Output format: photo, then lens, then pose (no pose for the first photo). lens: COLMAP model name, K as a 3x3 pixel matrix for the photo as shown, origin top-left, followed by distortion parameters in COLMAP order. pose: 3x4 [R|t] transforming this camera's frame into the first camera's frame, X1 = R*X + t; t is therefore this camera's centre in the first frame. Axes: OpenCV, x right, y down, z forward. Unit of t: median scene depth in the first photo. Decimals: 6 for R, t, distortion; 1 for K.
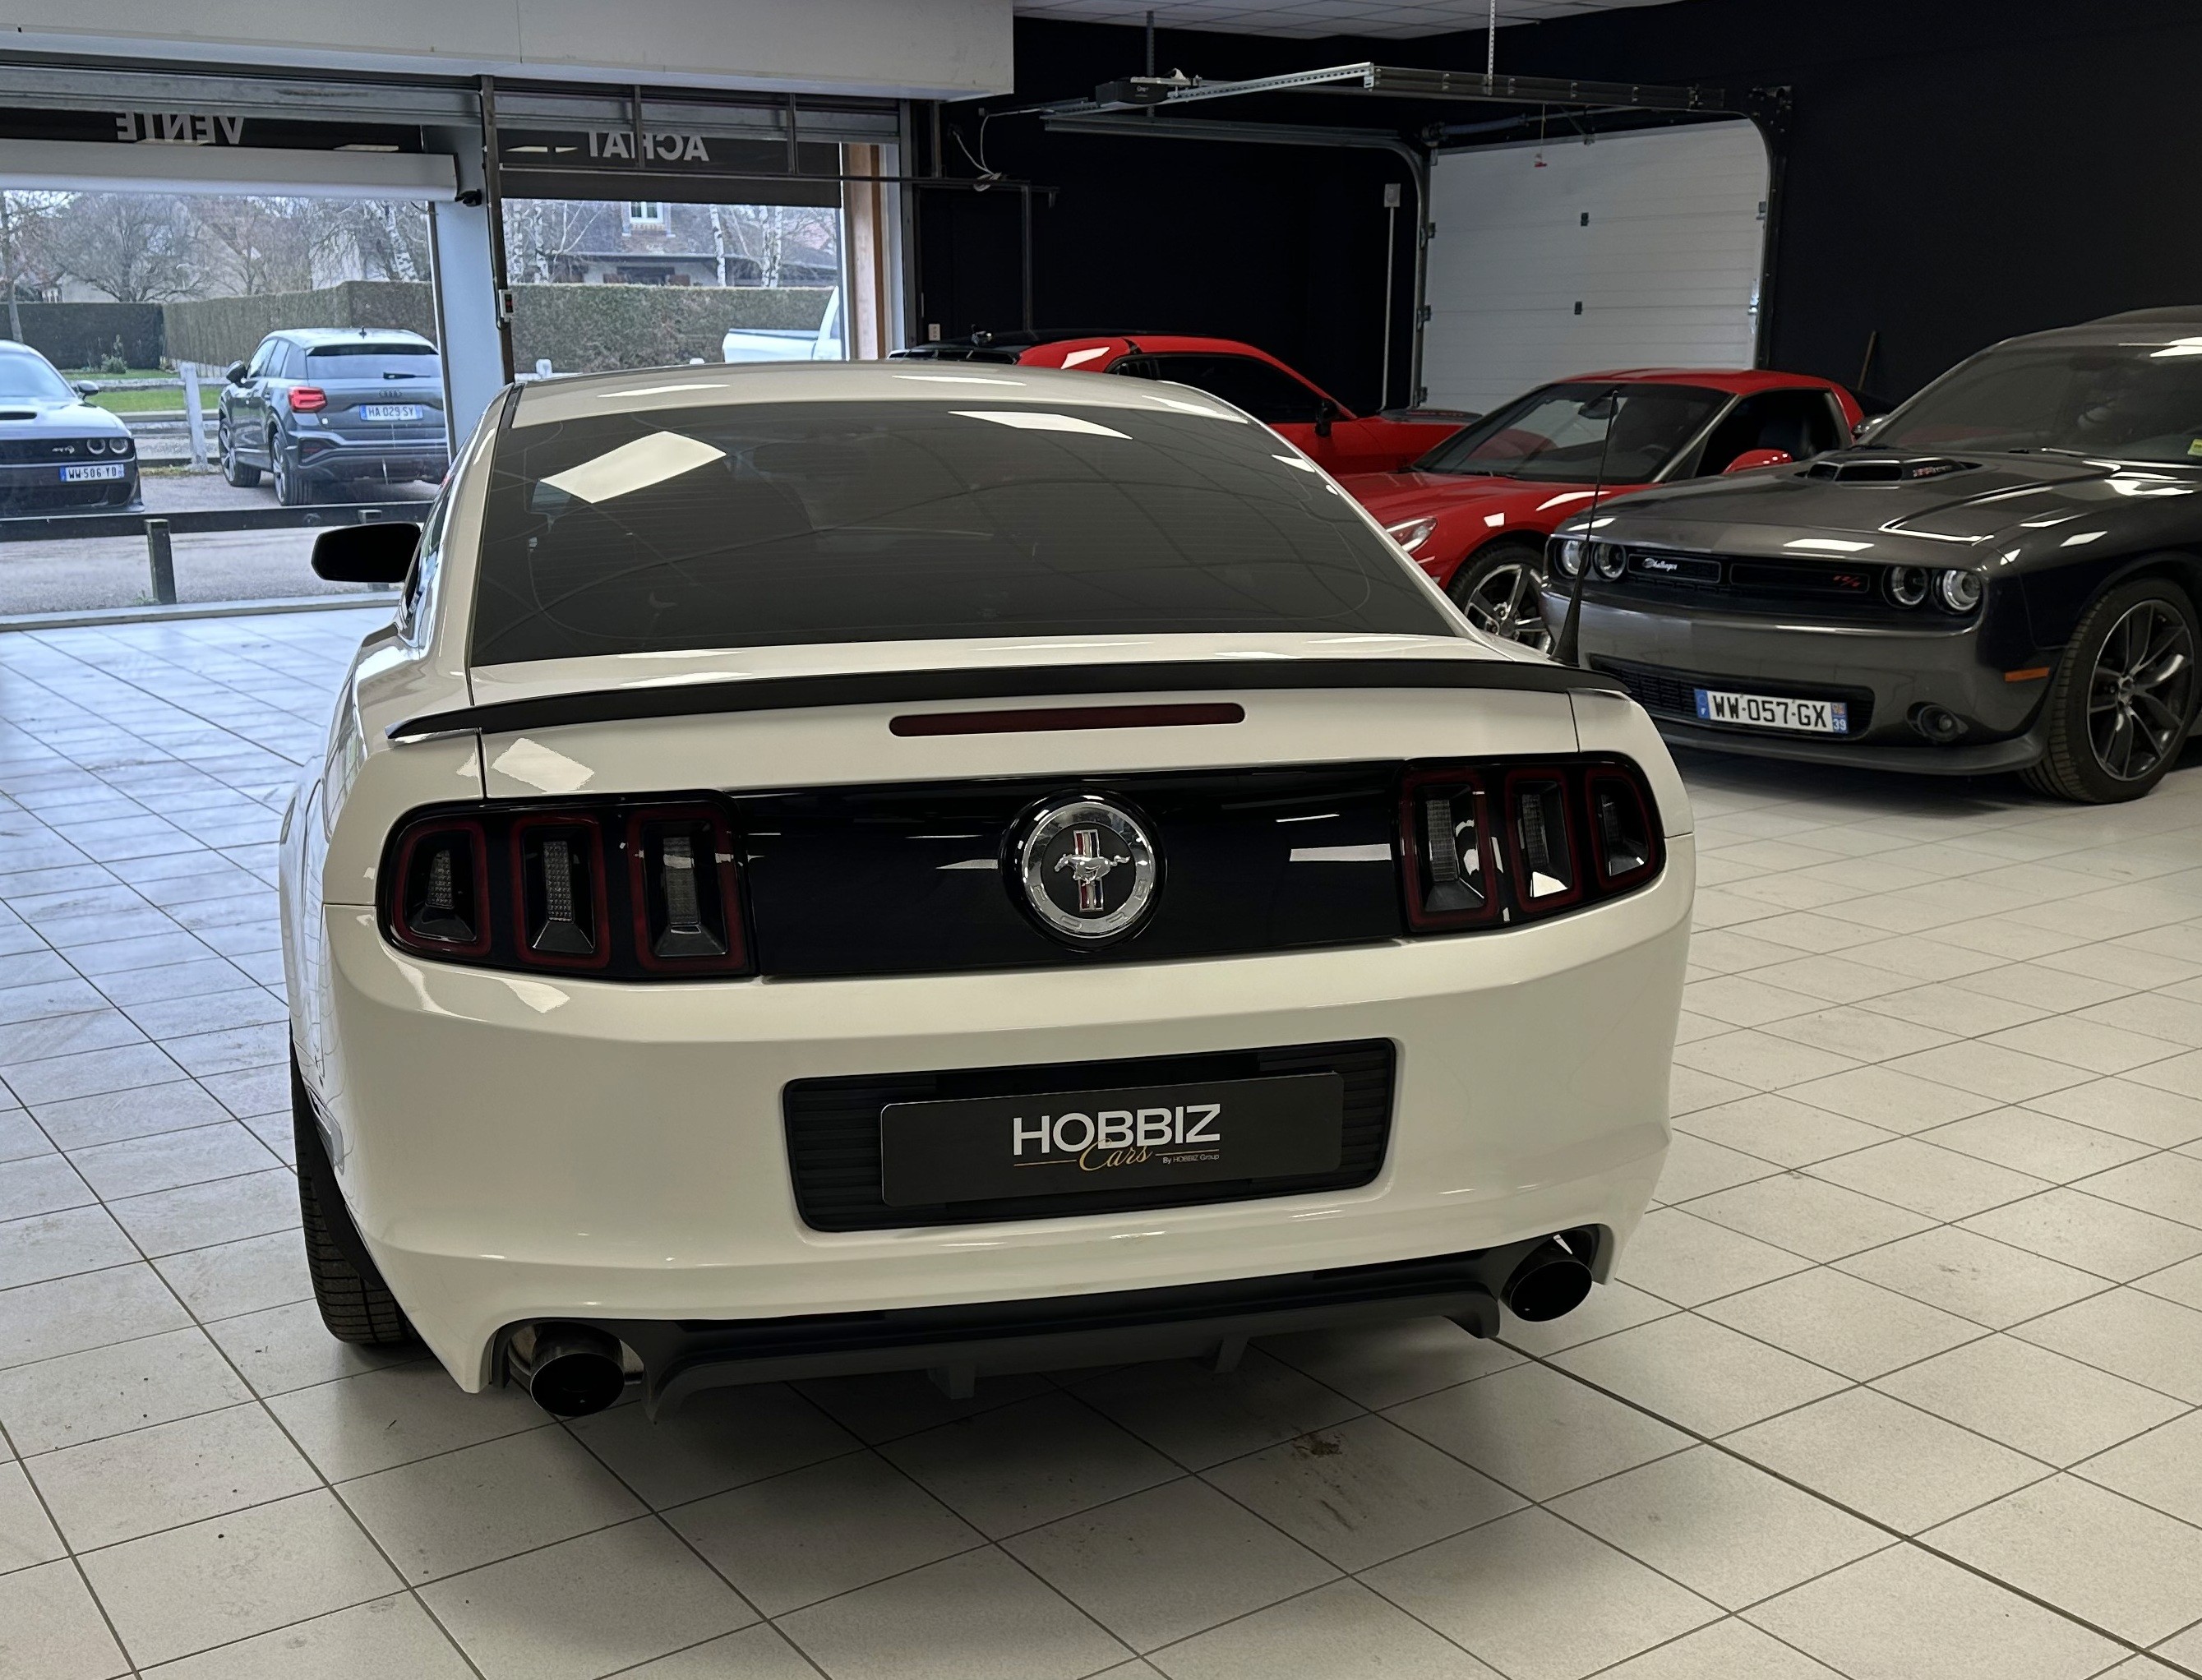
lens RADIAL K [[2352.7, 0, 1100.5], [0, 2352.7, 887.3], [0, 0, 1]] dist [0.077732, -0.210534]
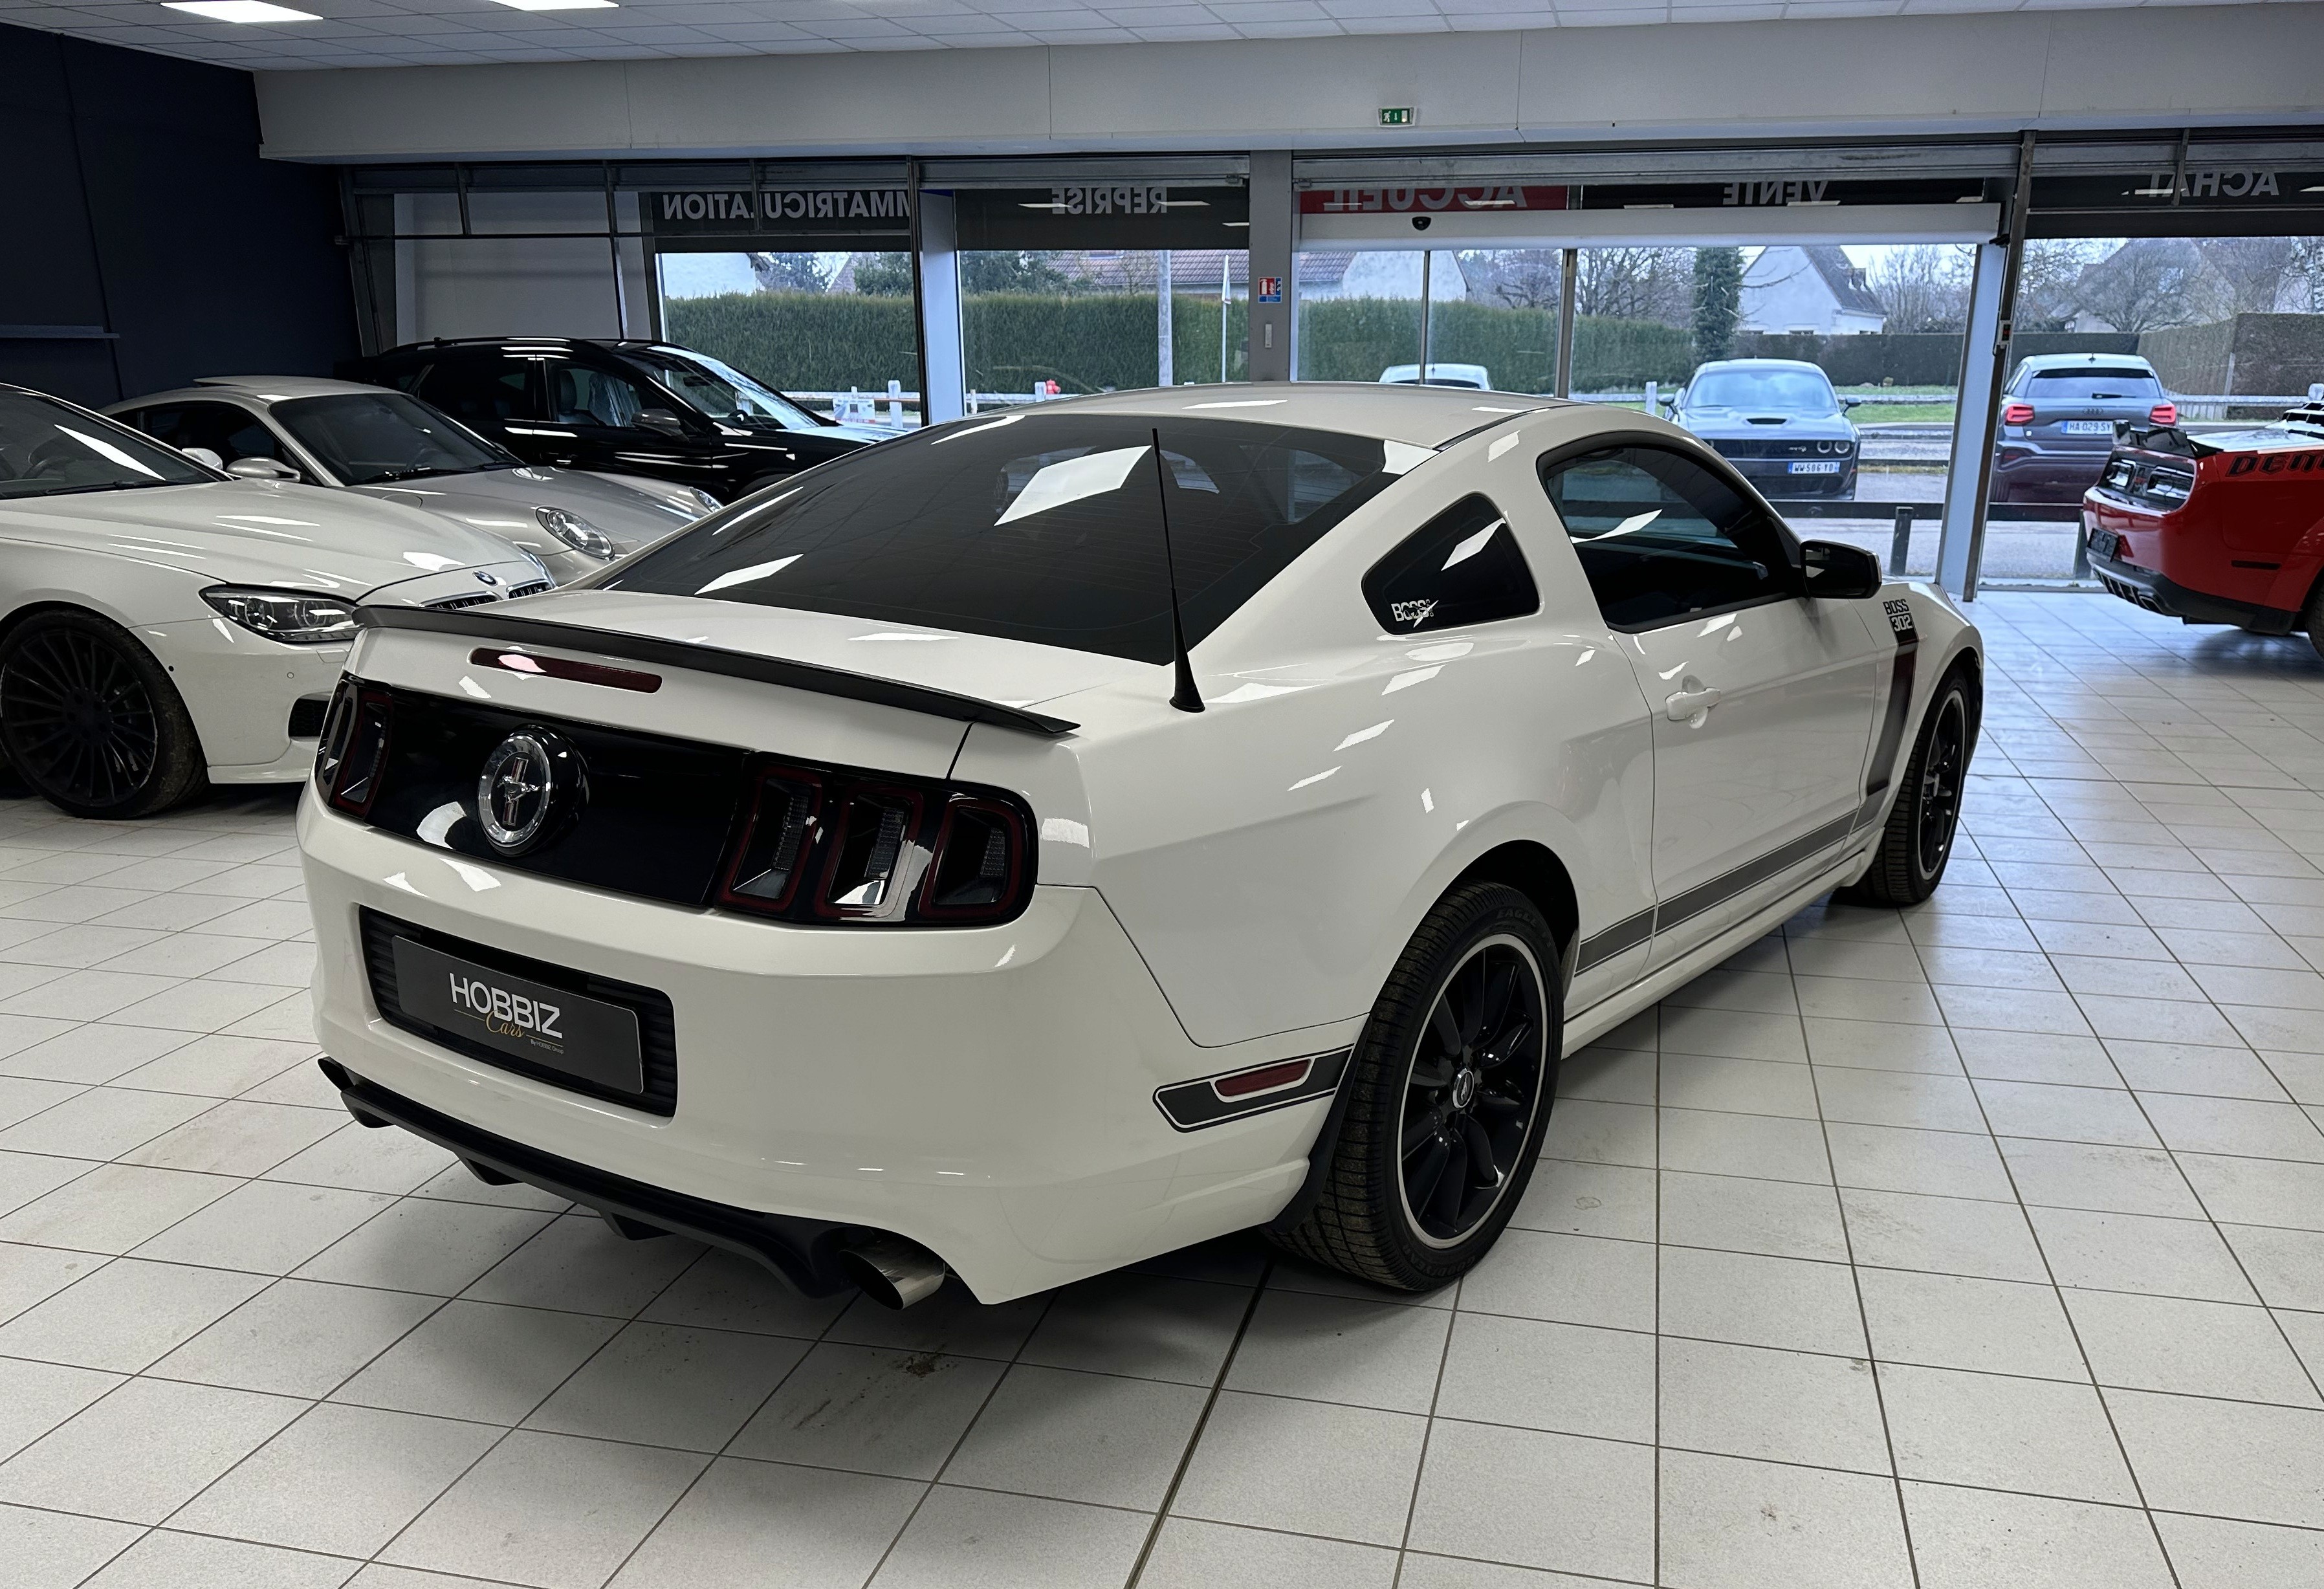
lens RADIAL K [[1847.3, 0, 1164.1], [0, 1847.3, 820.2], [0, 0, 1]] dist [0.079918, -0.110159]
pose [[0.669444, 0.186320, -0.719117, 0.154151], [-0.177448, 0.980120, 0.088754, -0.023204], [0.721357, 0.068190, 0.689198, 0.097286]]
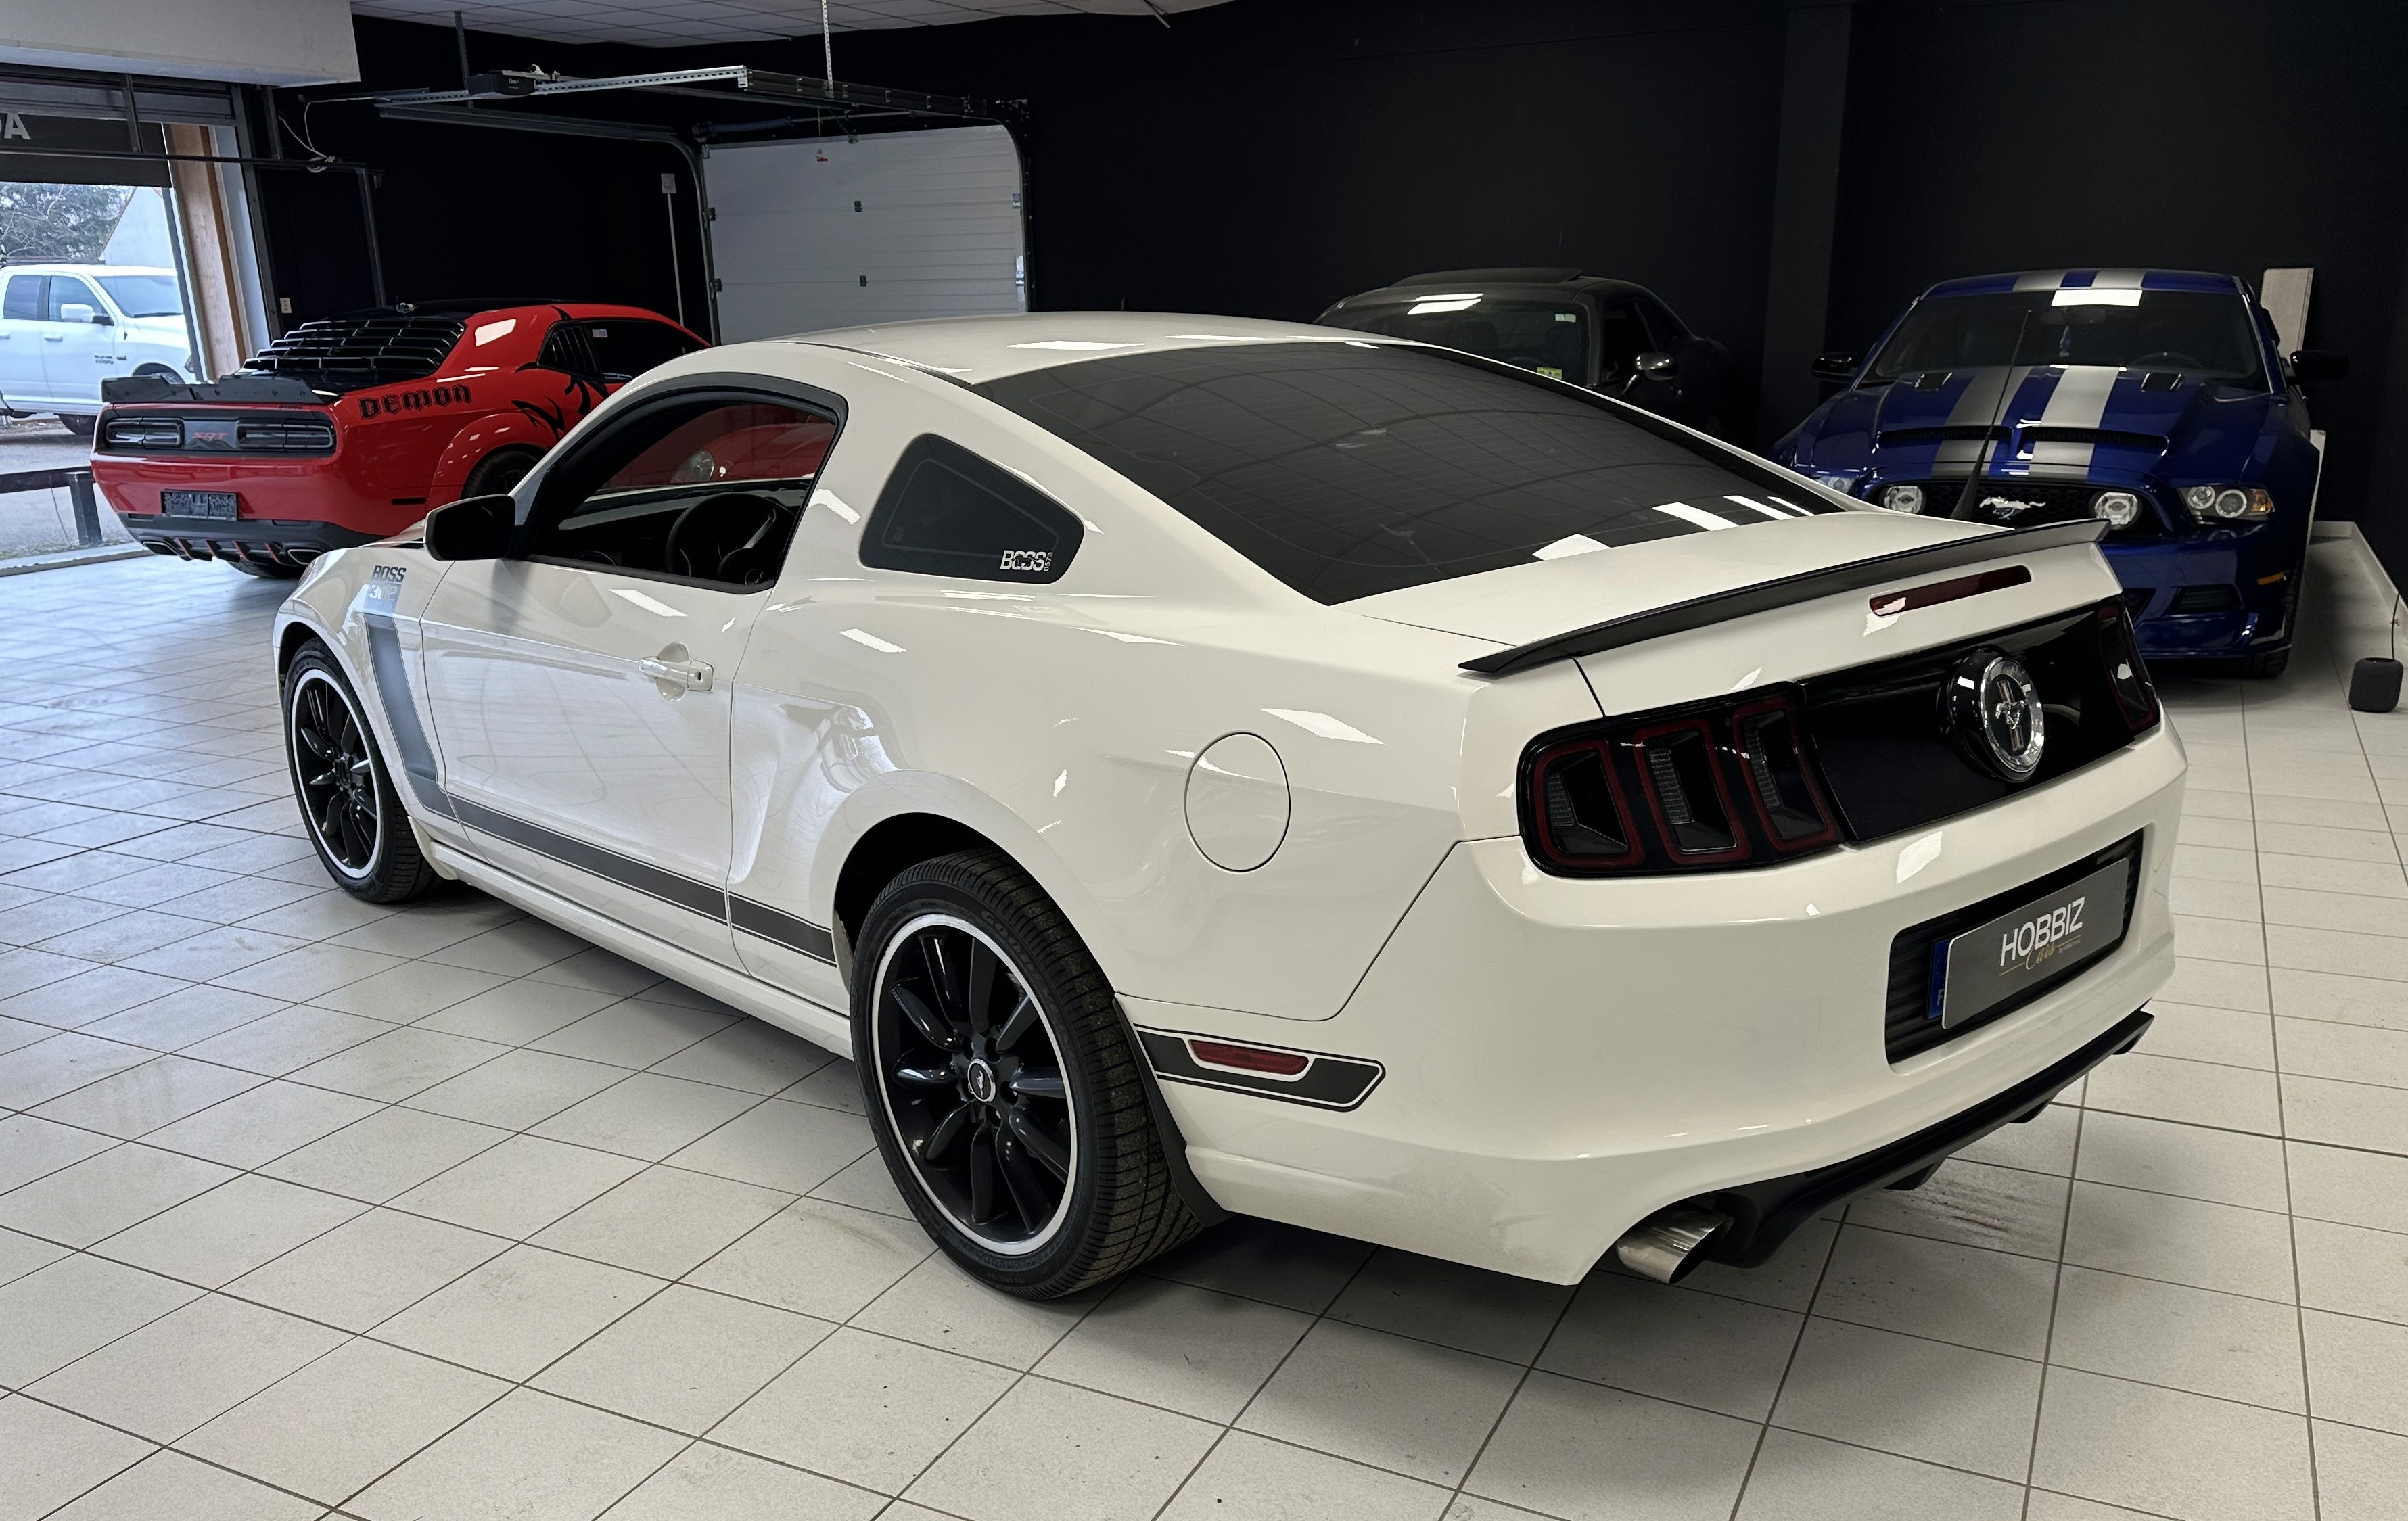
lens RADIAL K [[1916.9, 0, 1204.0], [0, 1916.9, 760.5], [0, 0, 1]] dist [0.062168, -0.073554]
pose [[0.880016, -0.128396, 0.457260, -0.141520], [0.127638, 0.991282, 0.032700, -0.011991], [-0.457472, 0.029587, 0.888732, 0.057940]]
